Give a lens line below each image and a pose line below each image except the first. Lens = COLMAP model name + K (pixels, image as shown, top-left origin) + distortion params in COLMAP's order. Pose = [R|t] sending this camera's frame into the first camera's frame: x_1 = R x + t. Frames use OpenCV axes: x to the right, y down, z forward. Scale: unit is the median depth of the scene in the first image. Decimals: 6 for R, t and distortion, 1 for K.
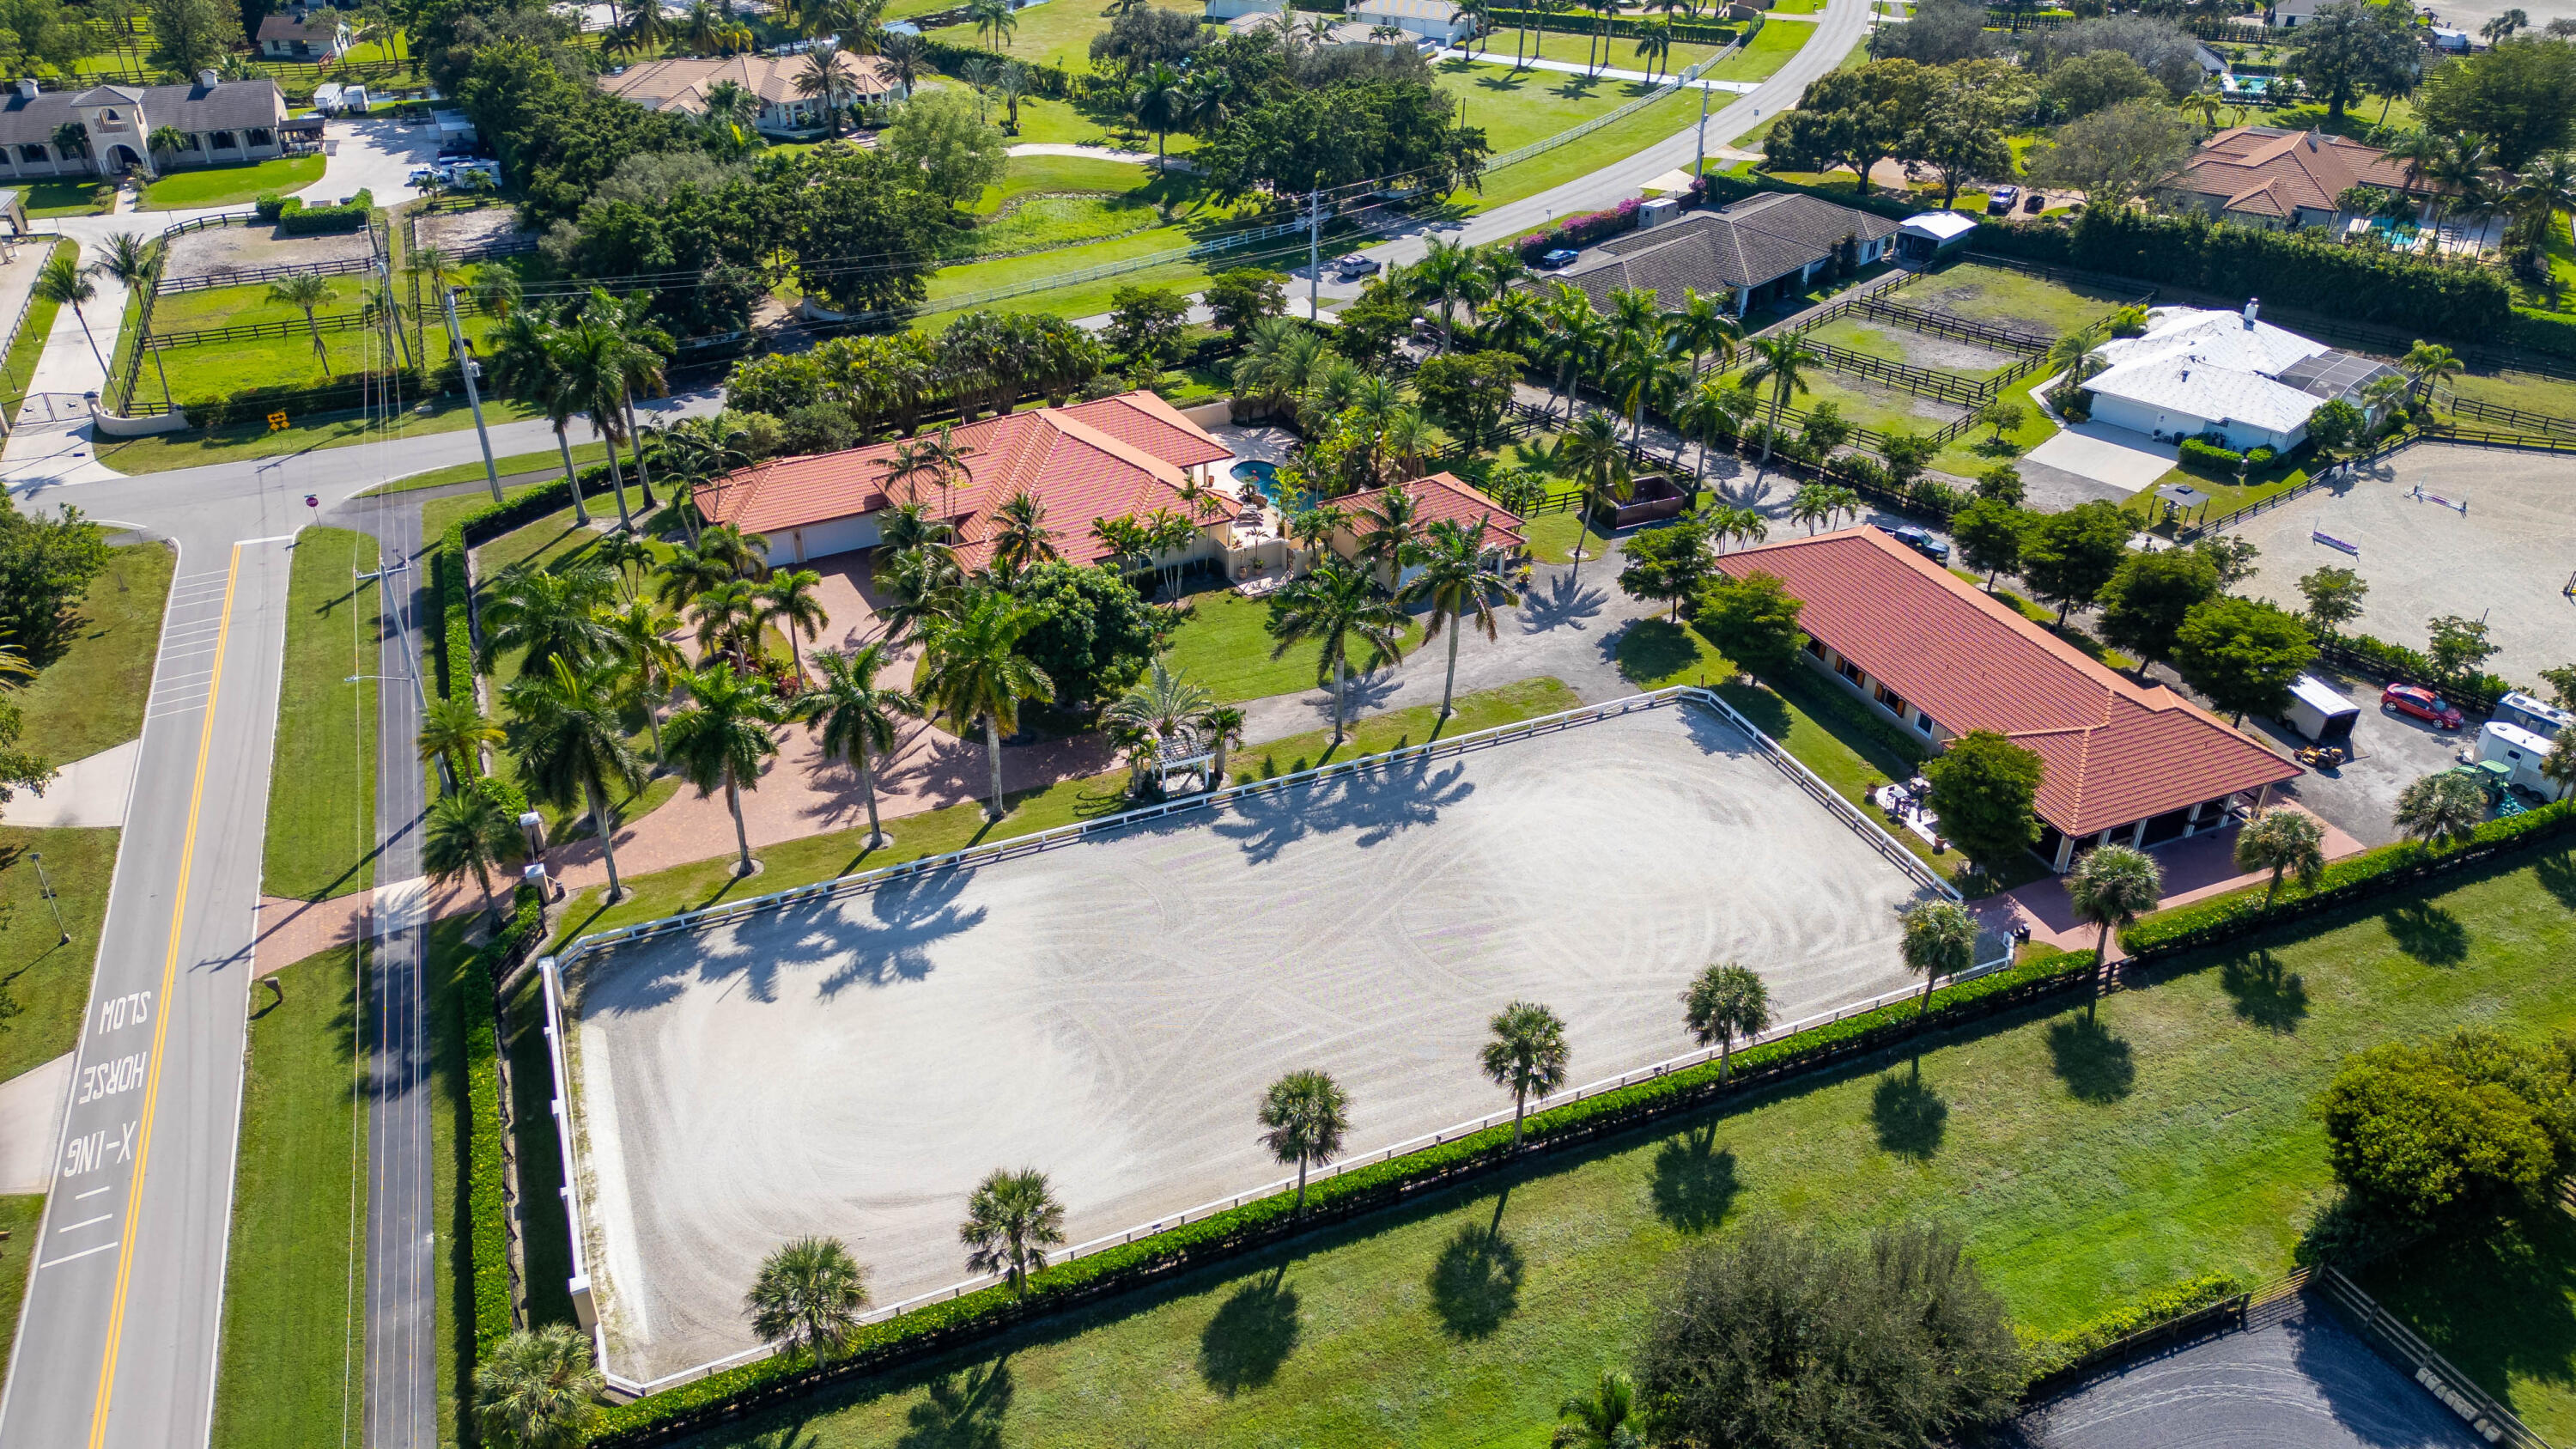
lens RADIAL K [[1768.5, 0, 1289.5], [0, 1768.5, 728.3], [0, 0, 1]] dist [0.079724, -0.085763]
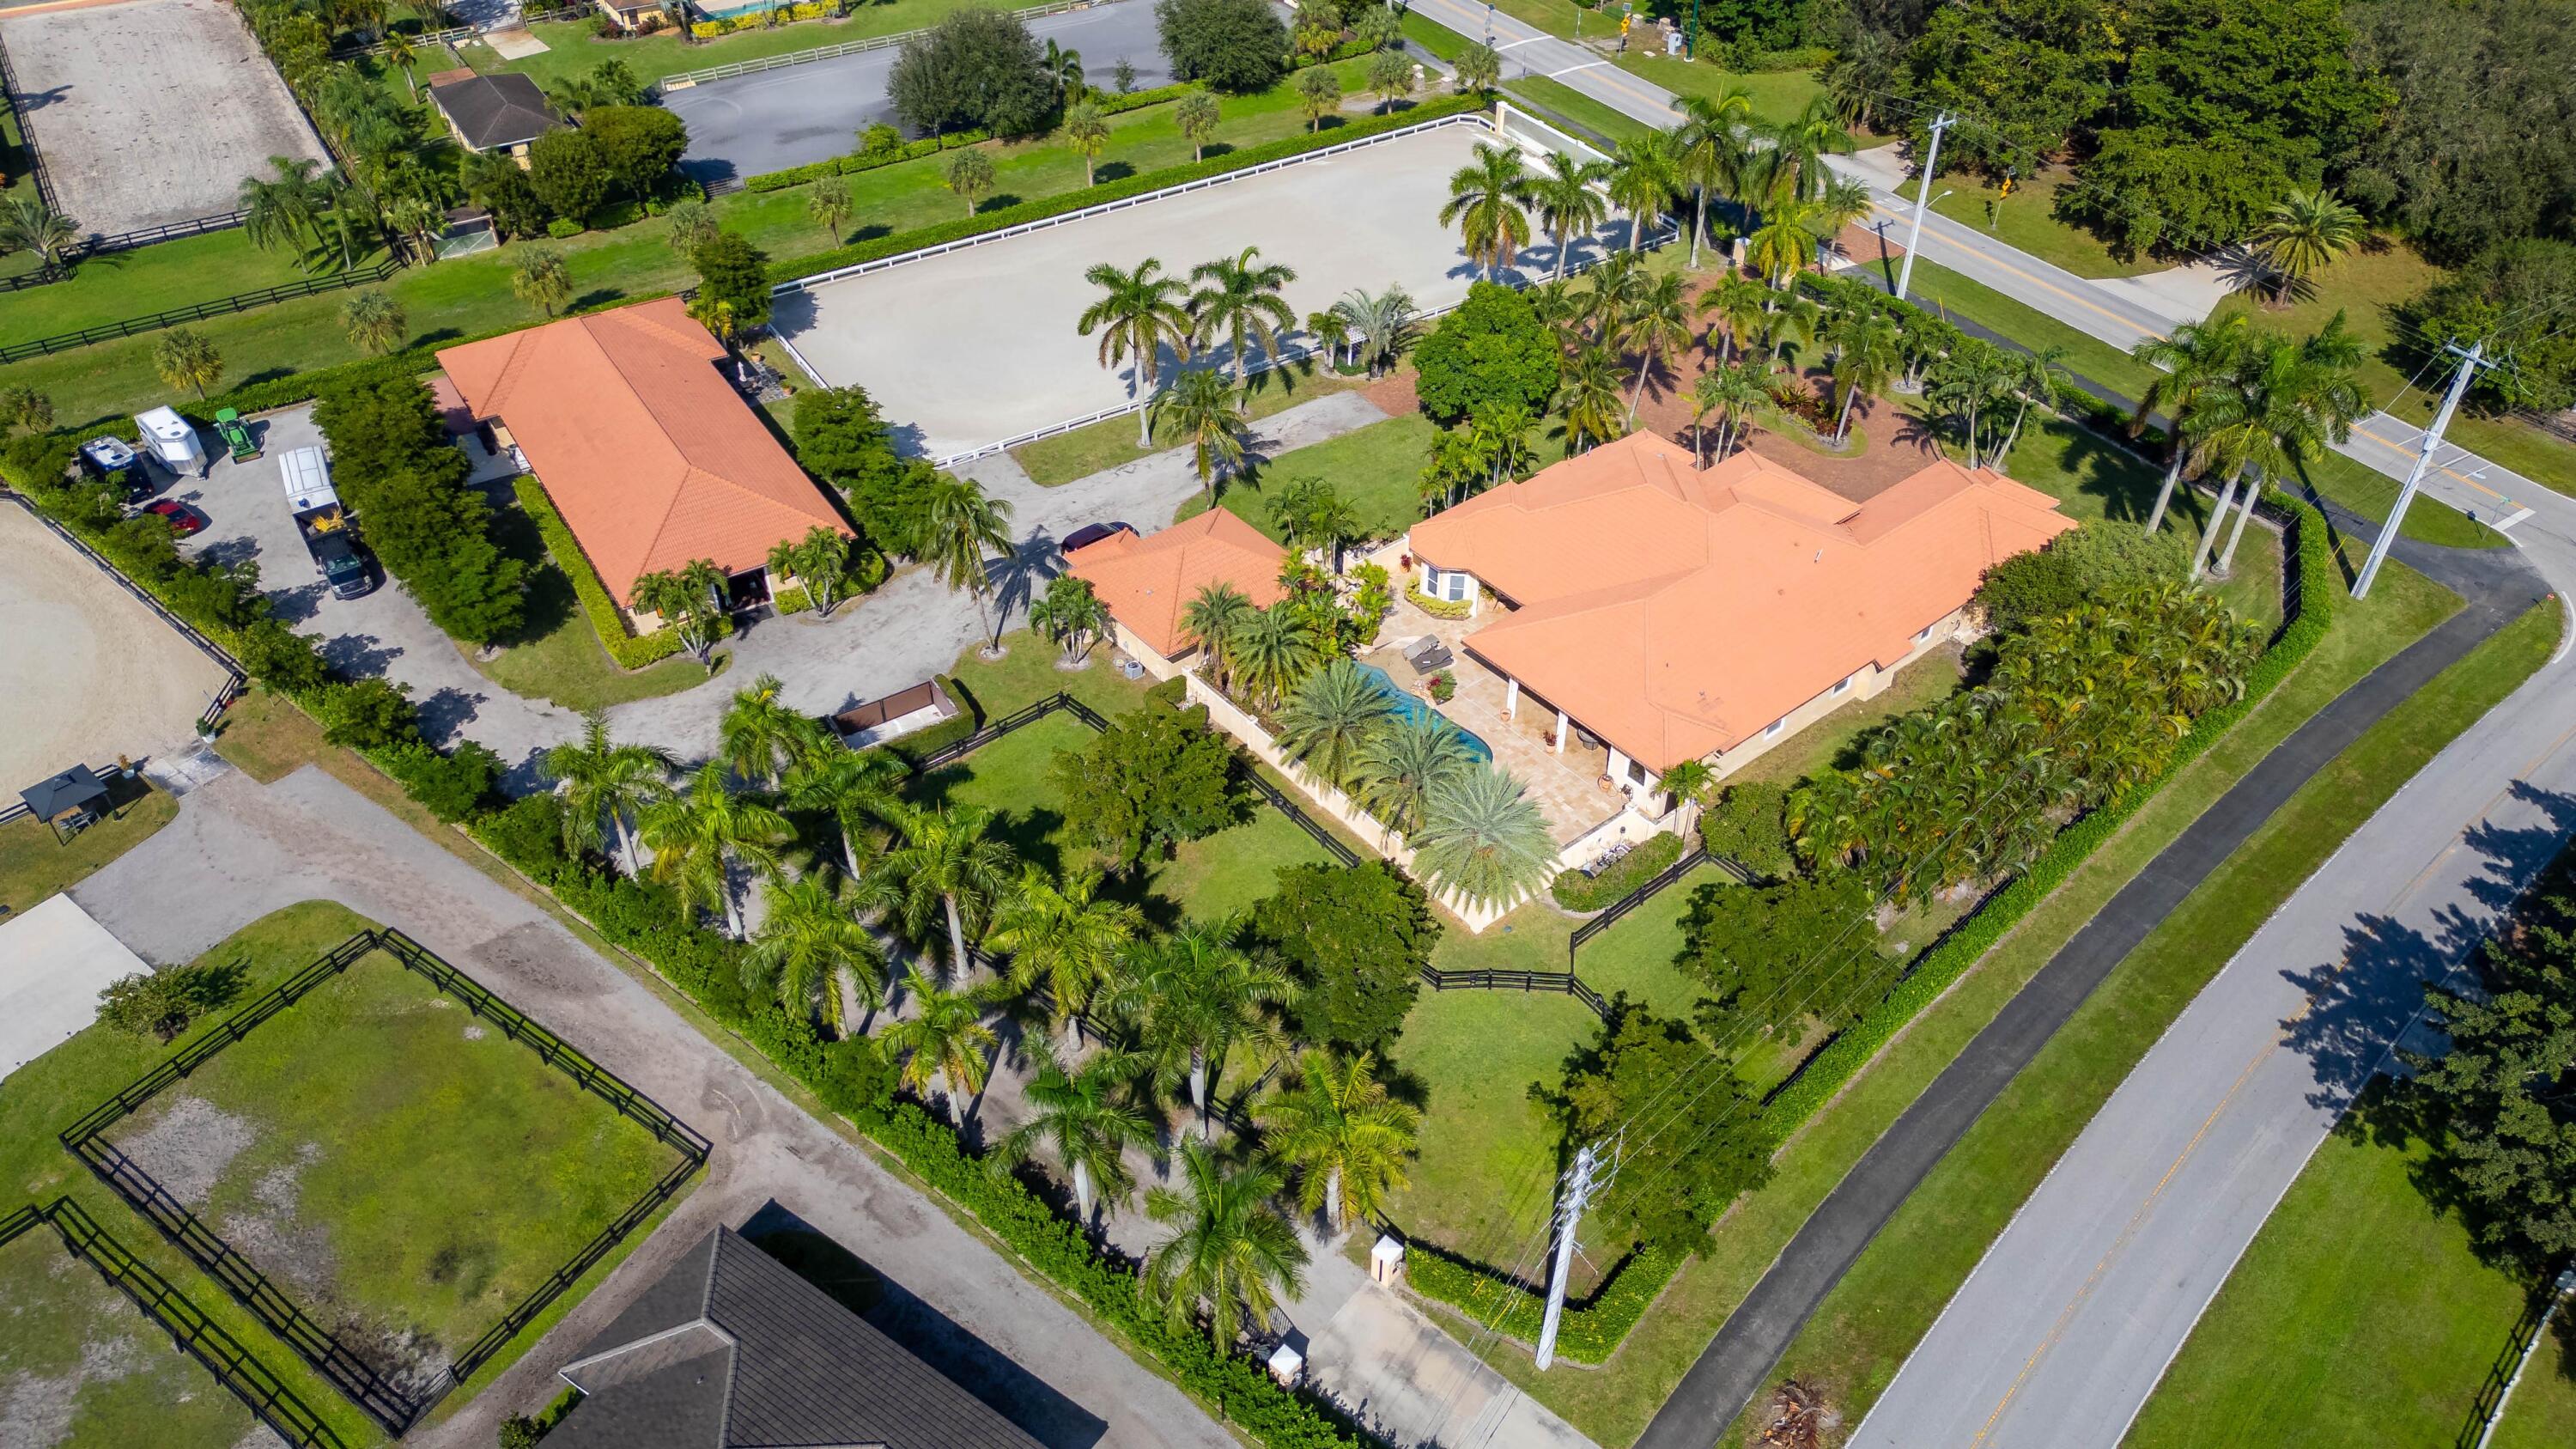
lens RADIAL K [[1768.5, 0, 1289.5], [0, 1768.5, 728.3], [0, 0, 1]] dist [0.079724, -0.085763]
pose [[-0.982915, 0.113914, -0.144578, 0.213796], [-0.103860, 0.305237, 0.946596, -1.167919], [0.151961, 0.945438, -0.288191, 1.768993]]
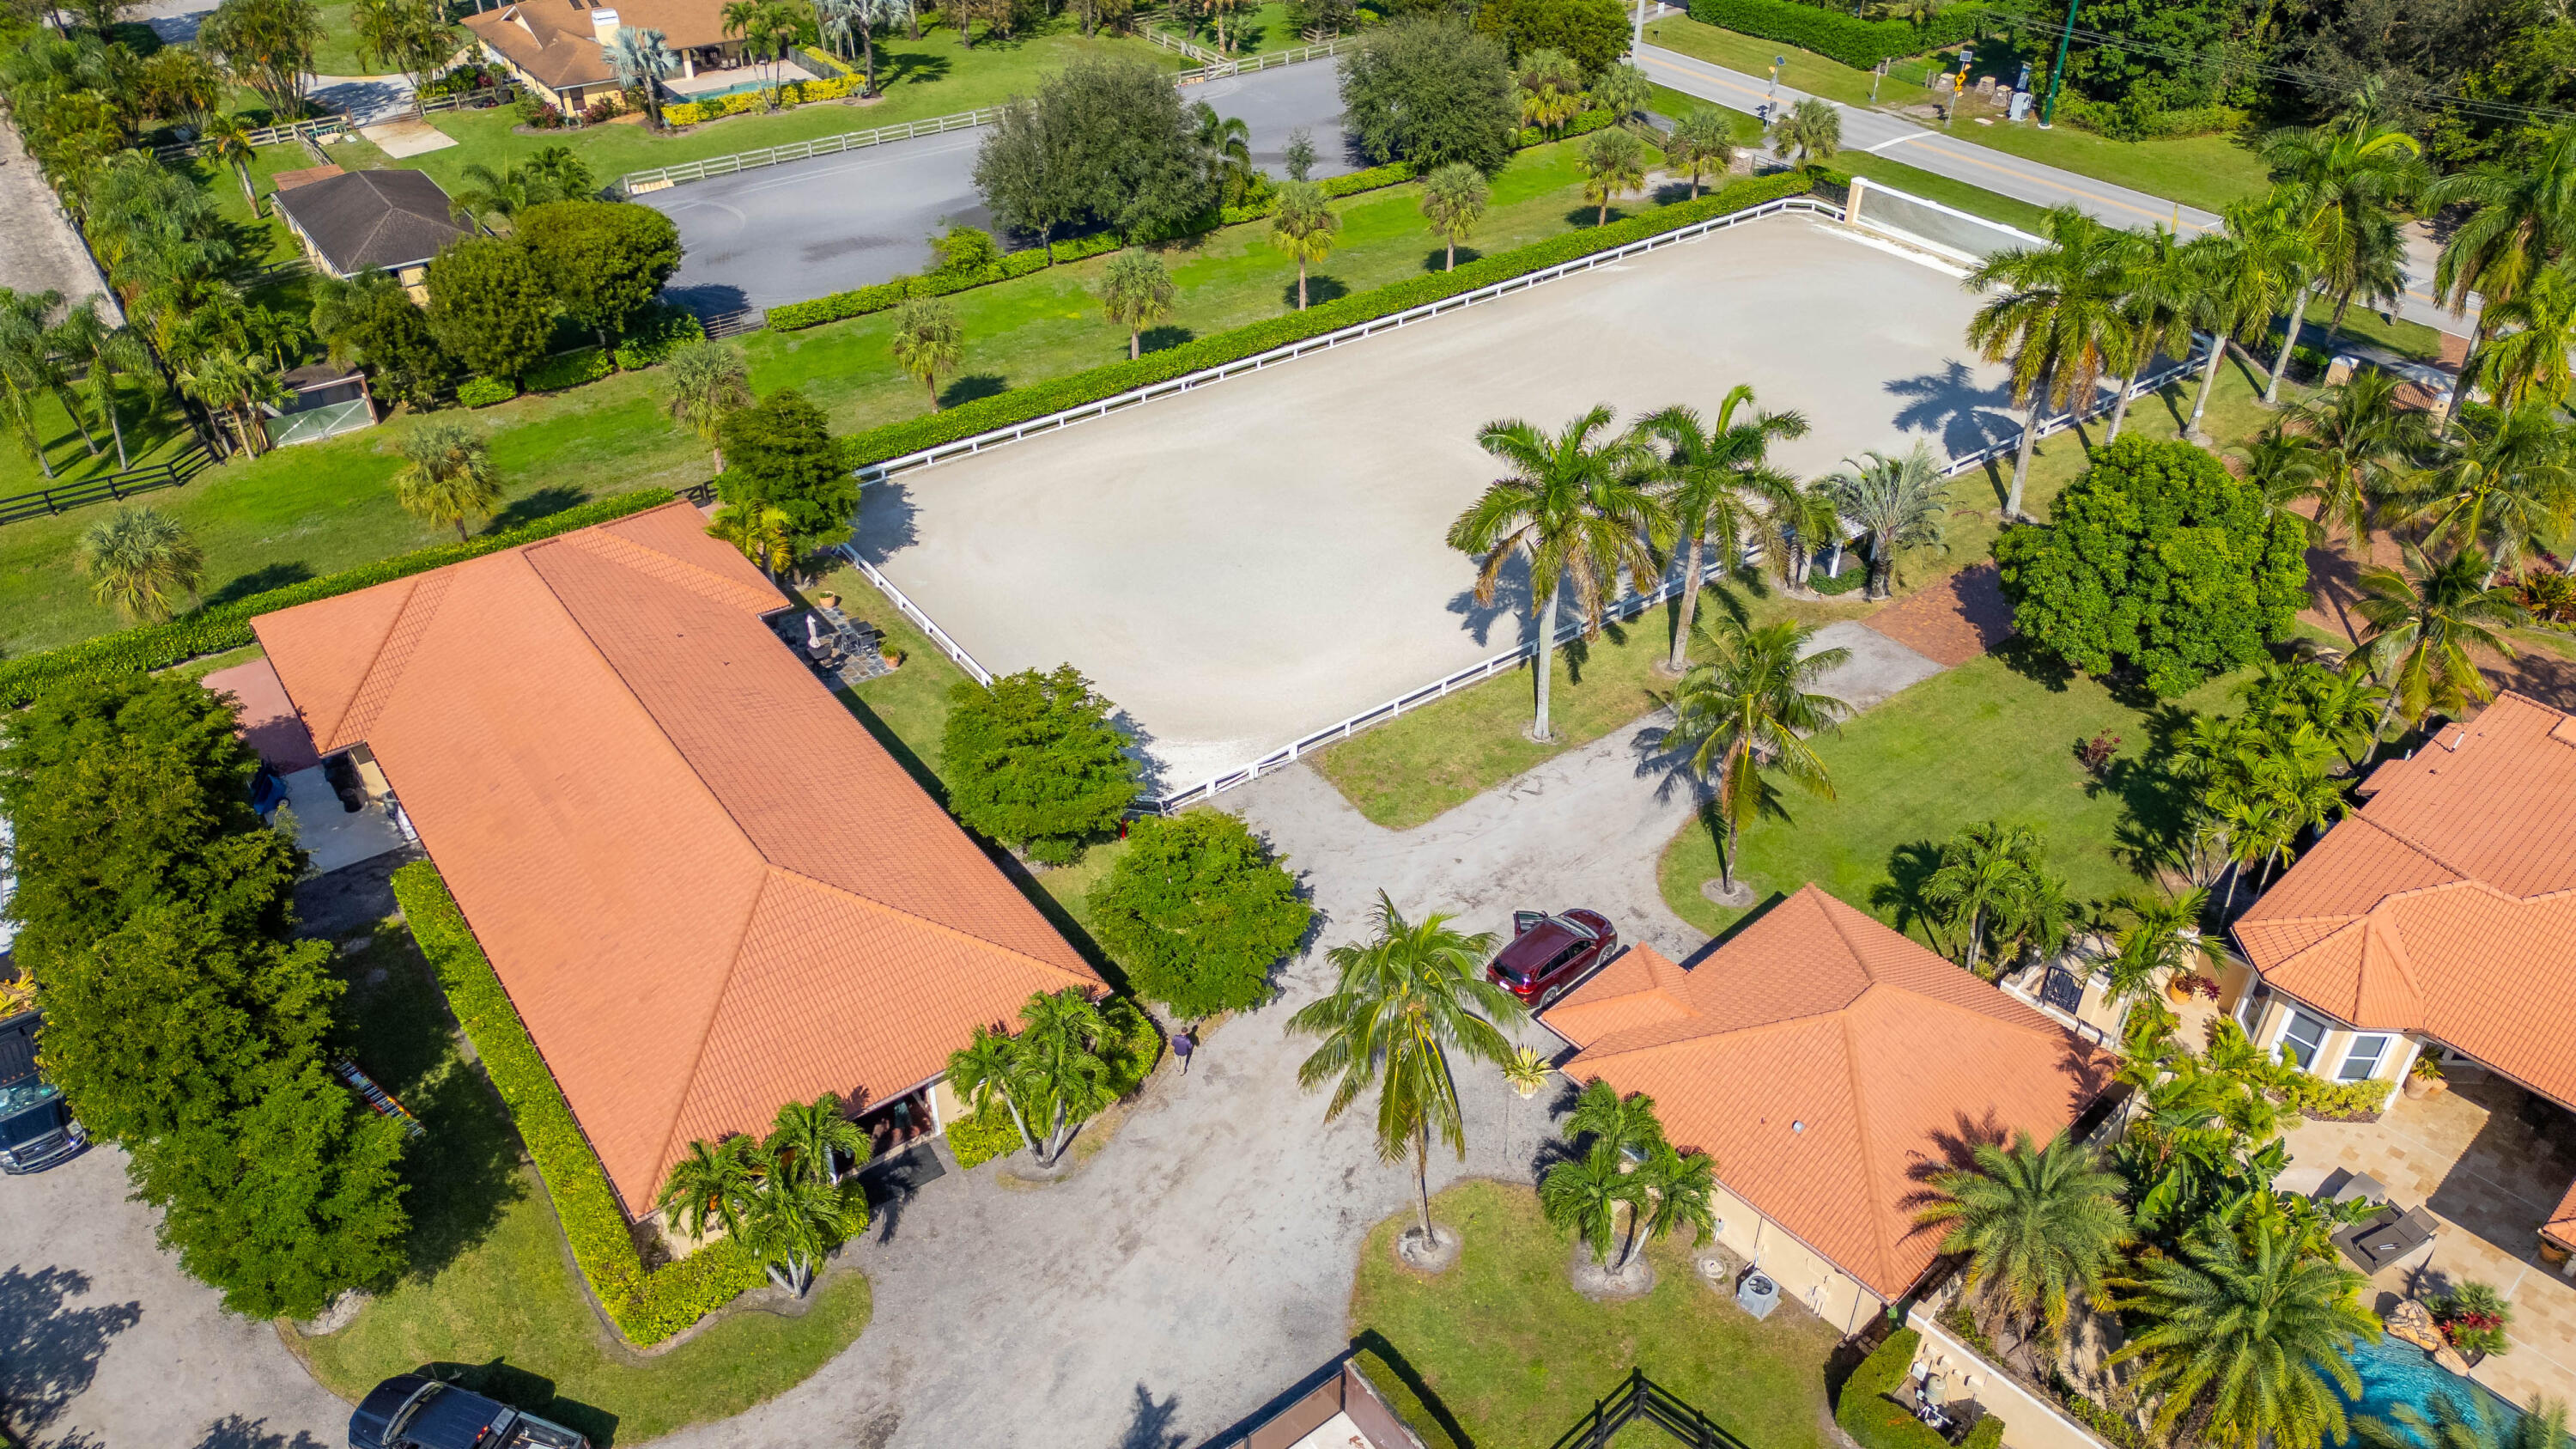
lens RADIAL K [[1768.5, 0, 1289.5], [0, 1768.5, 728.3], [0, 0, 1]] dist [0.079724, -0.085763]
pose [[-0.970250, 0.135533, -0.200614, 0.349884], [-0.135262, 0.383781, 0.913464, -0.654495], [0.200796, 0.913424, -0.354031, 1.423271]]
